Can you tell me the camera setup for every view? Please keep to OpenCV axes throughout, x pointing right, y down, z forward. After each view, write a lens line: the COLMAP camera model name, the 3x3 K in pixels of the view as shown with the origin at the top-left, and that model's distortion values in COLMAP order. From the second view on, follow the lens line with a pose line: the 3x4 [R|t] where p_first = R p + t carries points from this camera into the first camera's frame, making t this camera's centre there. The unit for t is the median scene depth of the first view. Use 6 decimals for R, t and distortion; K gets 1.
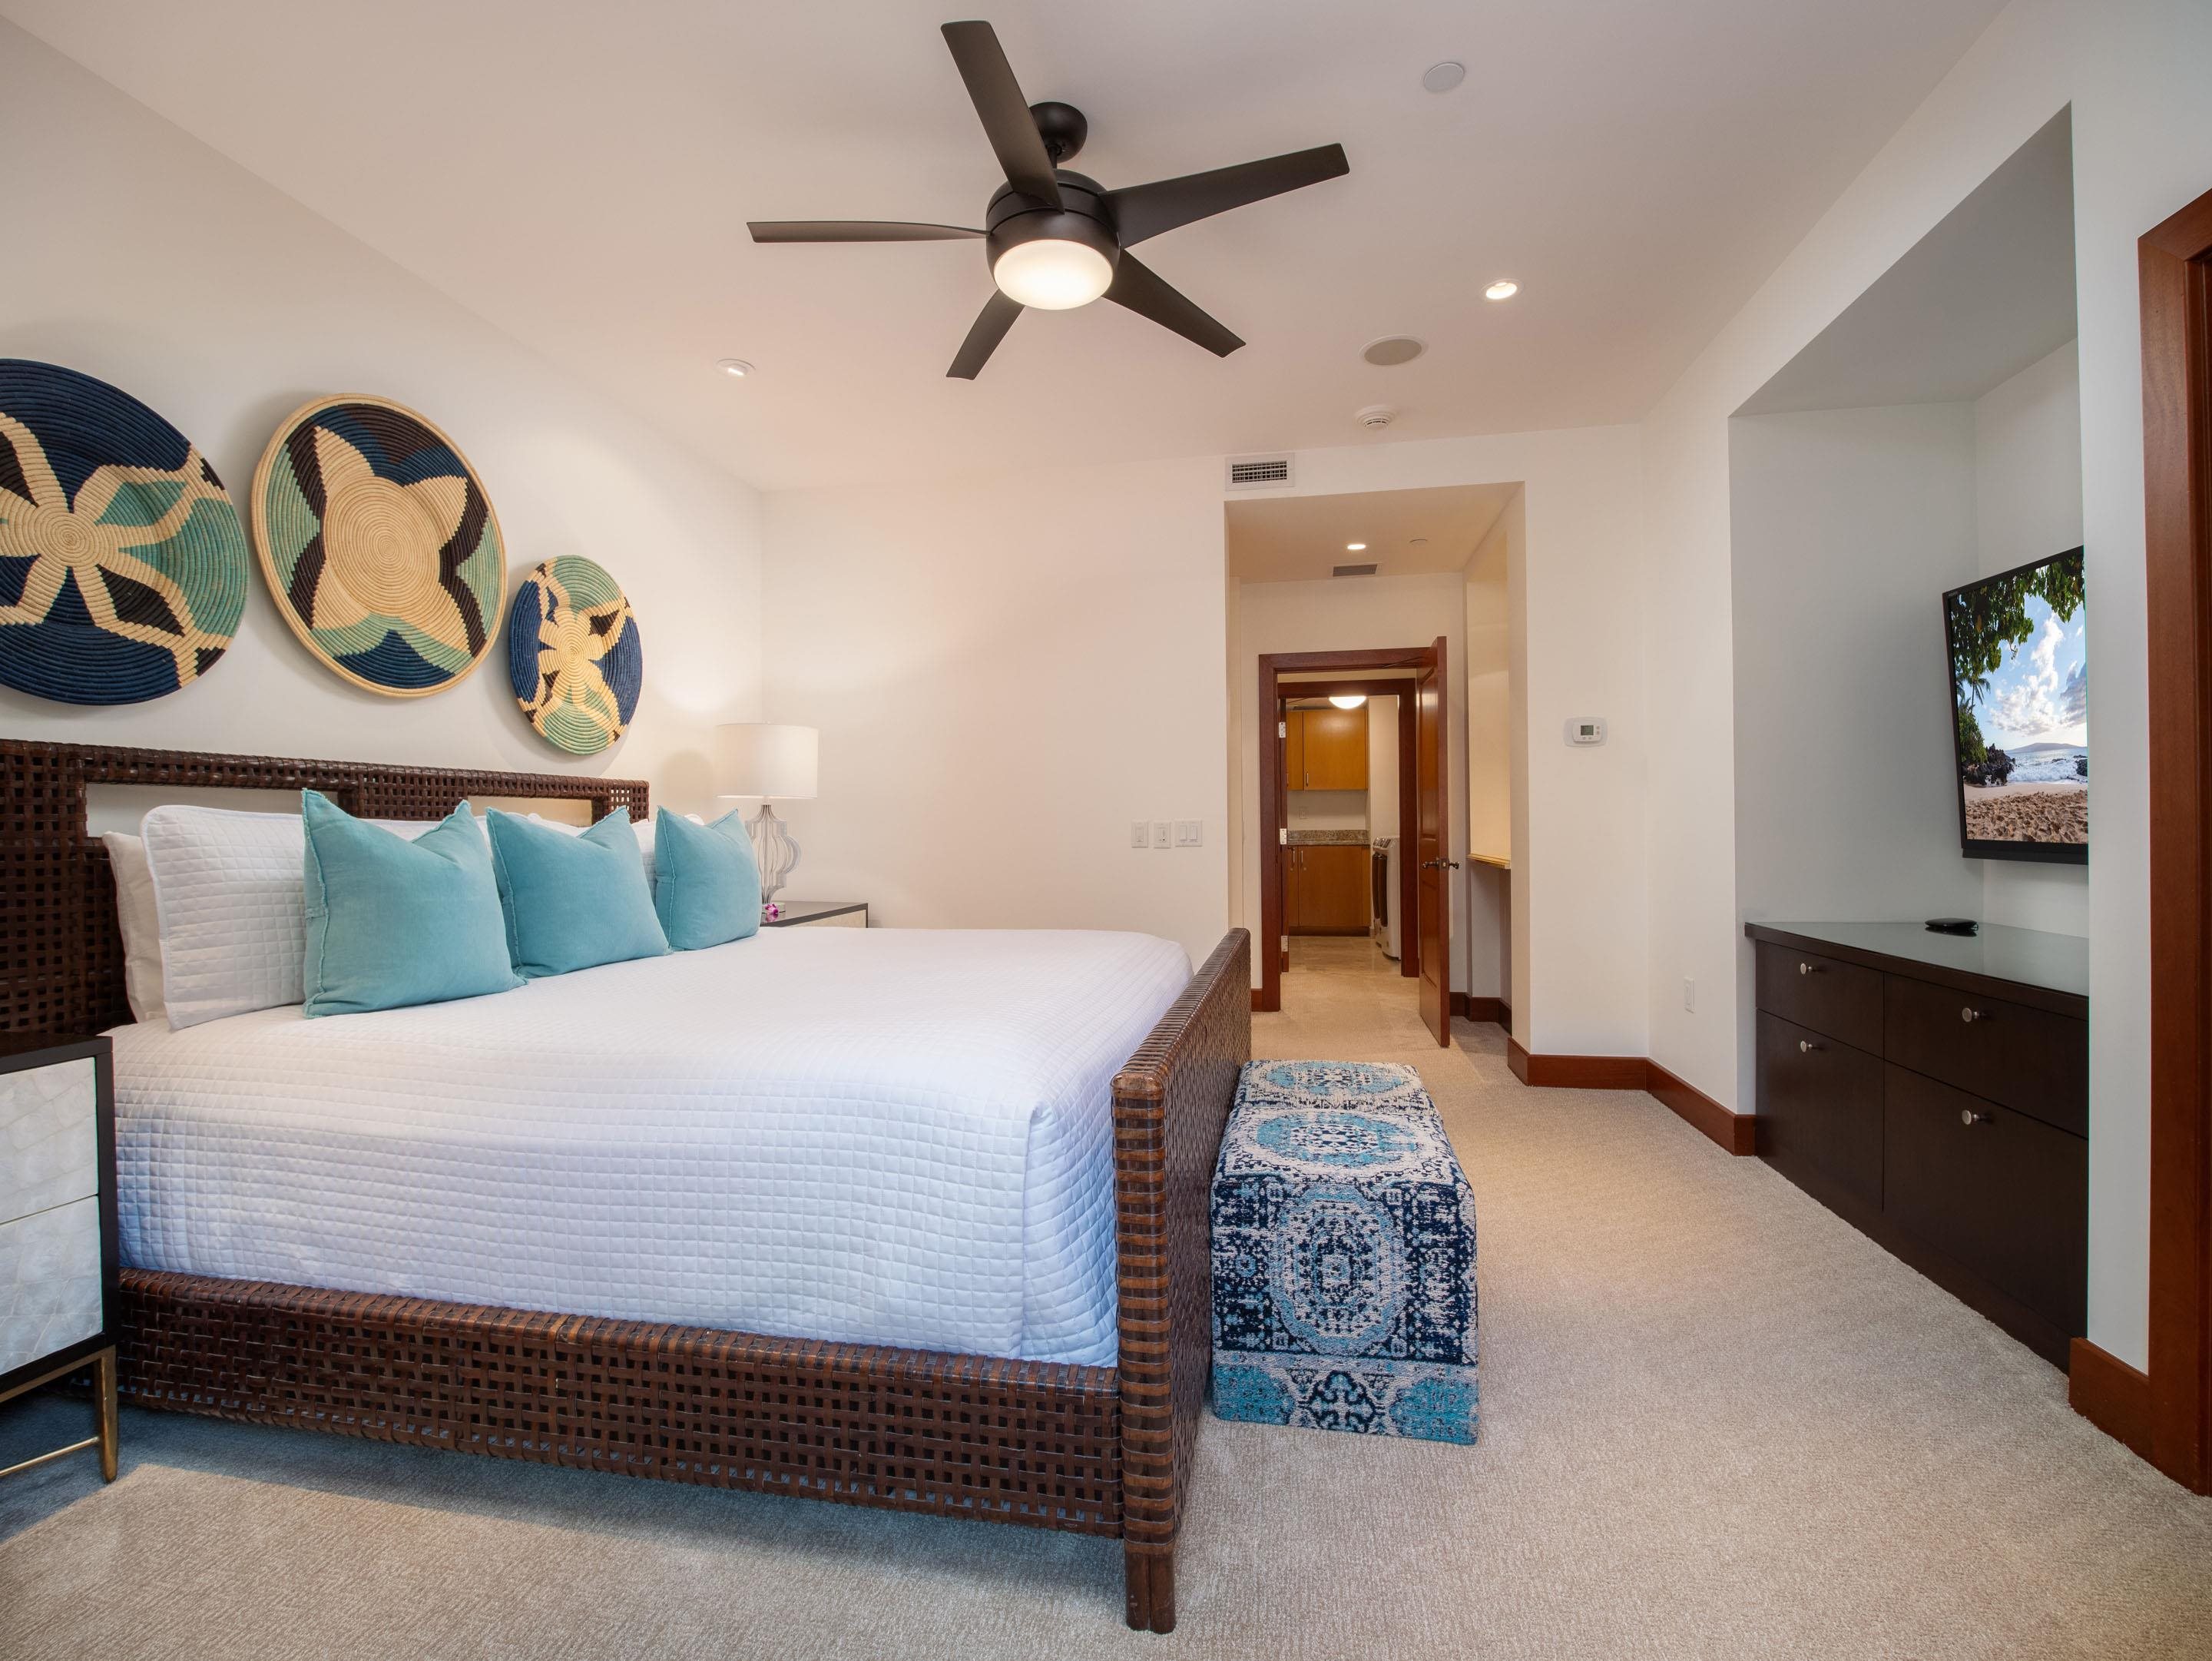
lens RADIAL K [[995.4, 0, 1097.3], [0, 995.4, 828.7], [0, 0, 1]] dist [-0.000054, 0.000083]
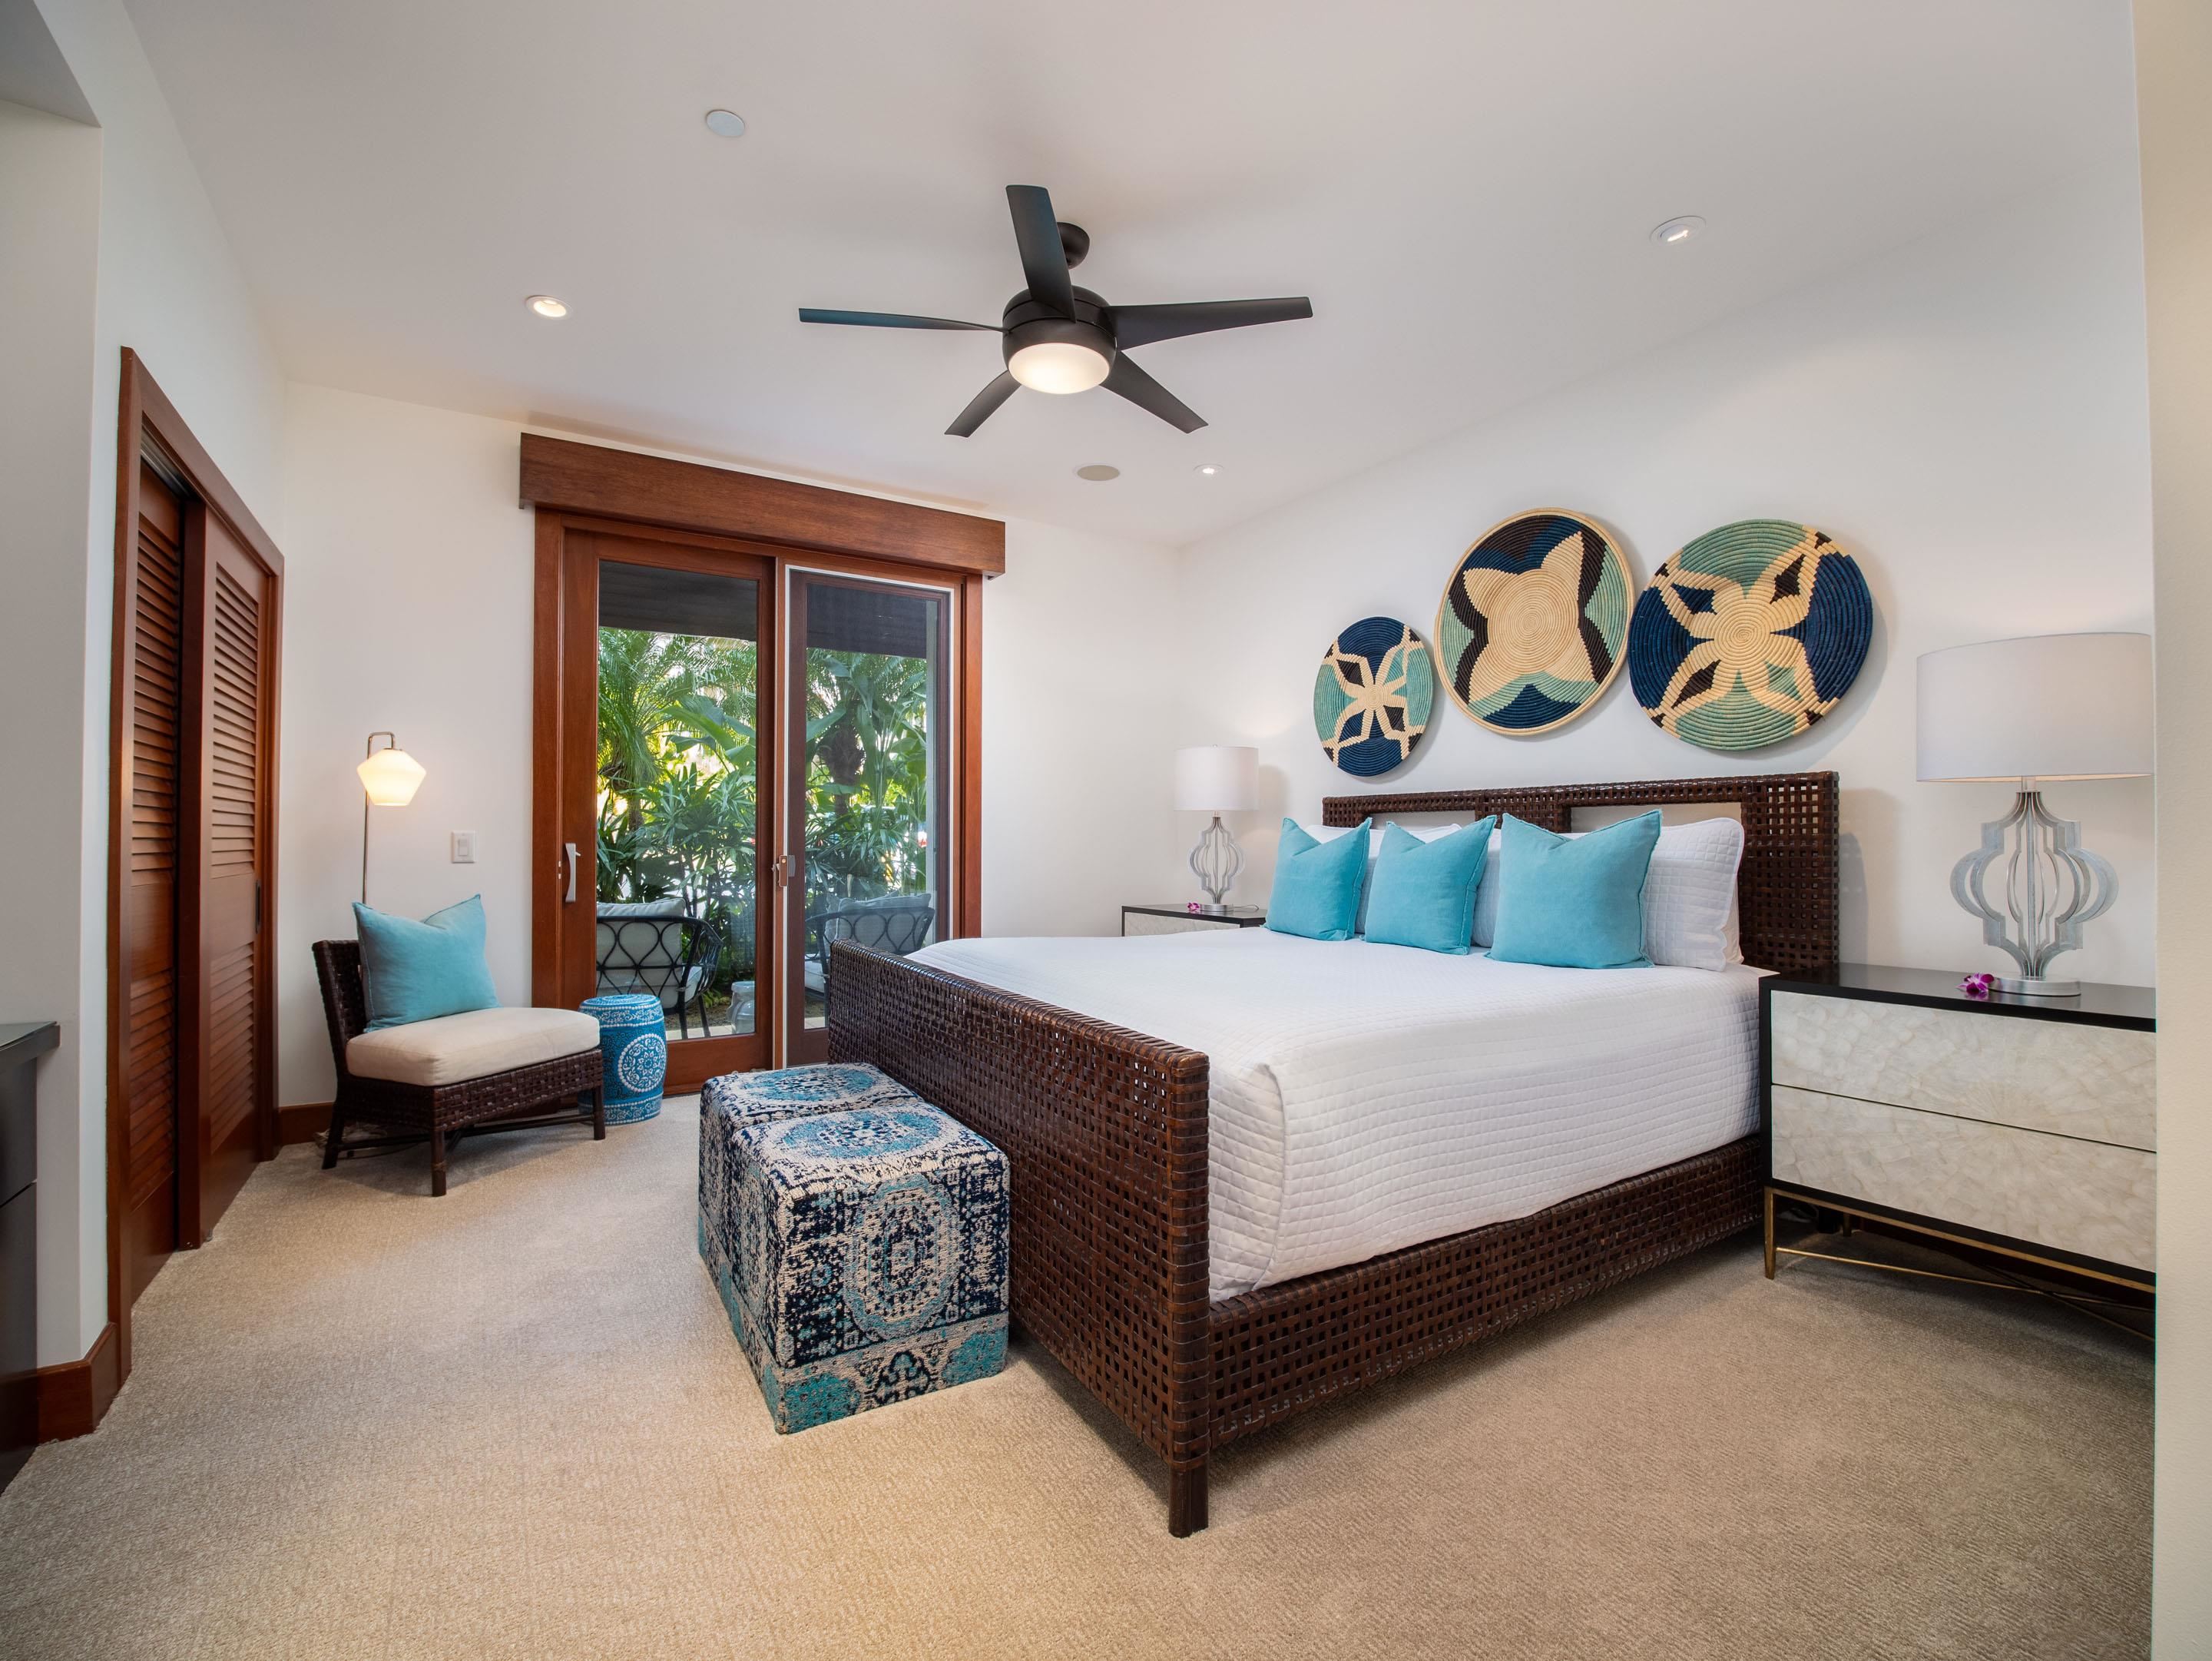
lens RADIAL K [[995.4, 0, 1097.3], [0, 995.4, 828.7], [0, 0, 1]] dist [-0.000054, 0.000083]
pose [[-0.744152, 0.001369, -0.668008, 0.584448], [0.004828, 0.999983, -0.003330, -0.007457], [0.667992, -0.005703, -0.744146, 1.572776]]
